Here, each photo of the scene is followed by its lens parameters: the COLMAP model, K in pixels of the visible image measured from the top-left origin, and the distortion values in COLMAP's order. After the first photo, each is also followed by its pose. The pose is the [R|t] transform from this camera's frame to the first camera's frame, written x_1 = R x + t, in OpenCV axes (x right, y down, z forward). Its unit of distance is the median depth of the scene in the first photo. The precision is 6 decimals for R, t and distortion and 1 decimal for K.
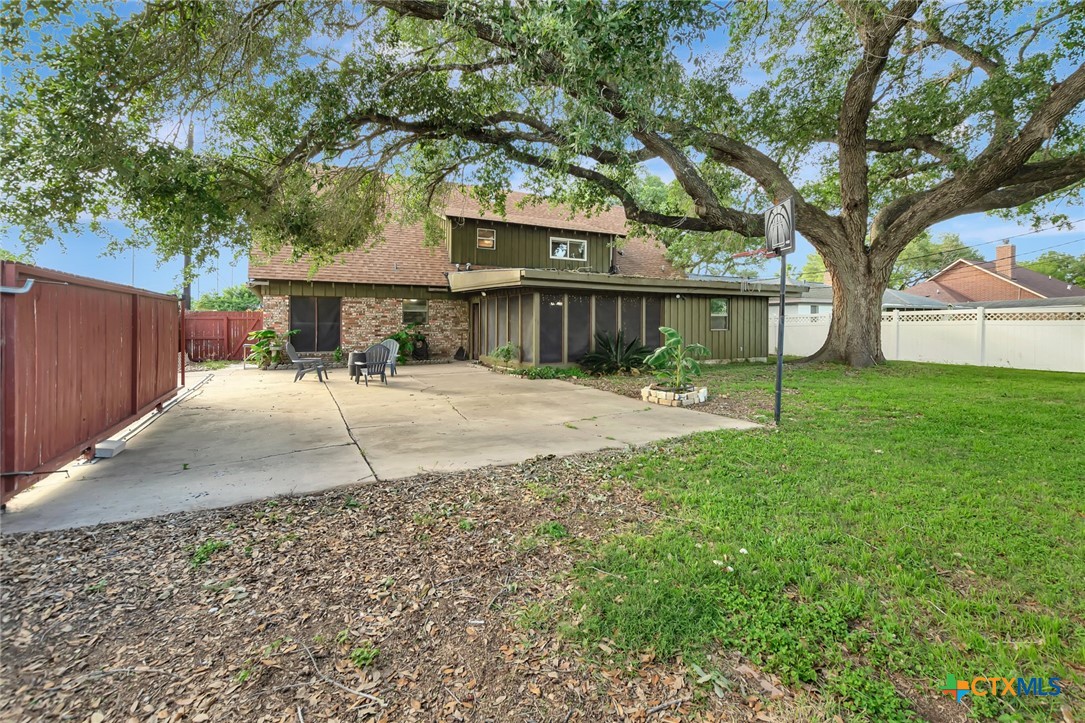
lens RADIAL K [[515.2, 0, 555.2], [0, 515.2, 328.1], [0, 0, 1]] dist [0.001831, 0.000023]
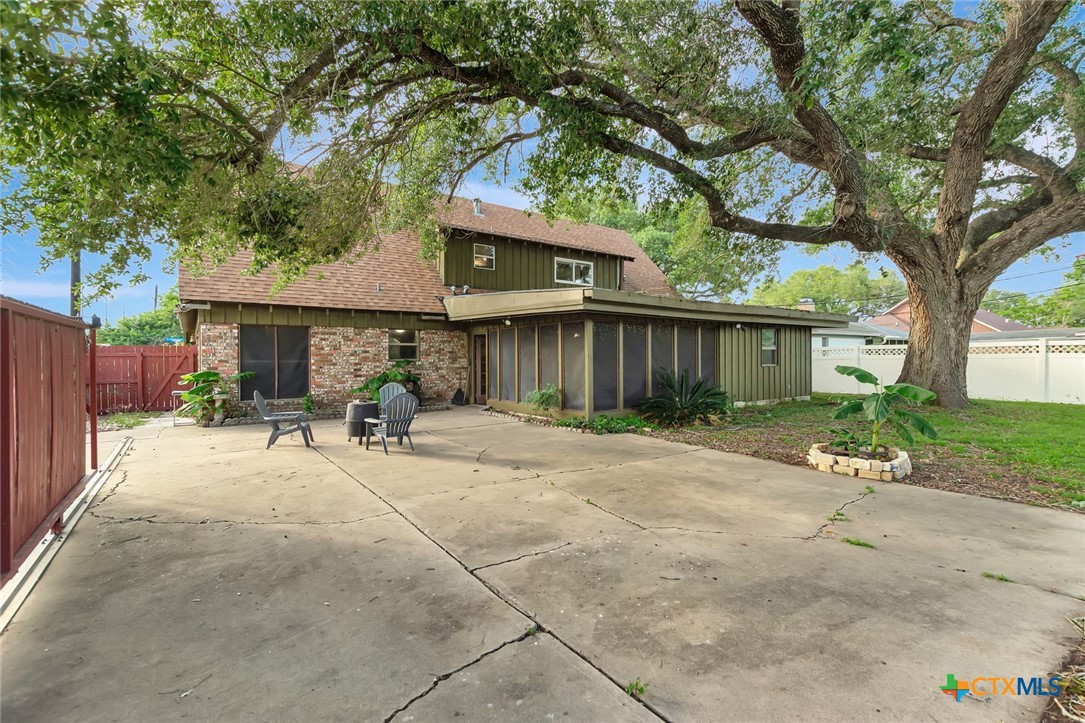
lens RADIAL K [[507.9, 0, 544.8], [0, 507.9, 363.0], [0, 0, 1]] dist [0.000696, -0.000490]
pose [[0.990708, -0.007611, 0.135791, -0.181061], [0.007097, 0.999966, 0.004263, -0.007258], [-0.135819, -0.003260, 0.990728, 0.220815]]
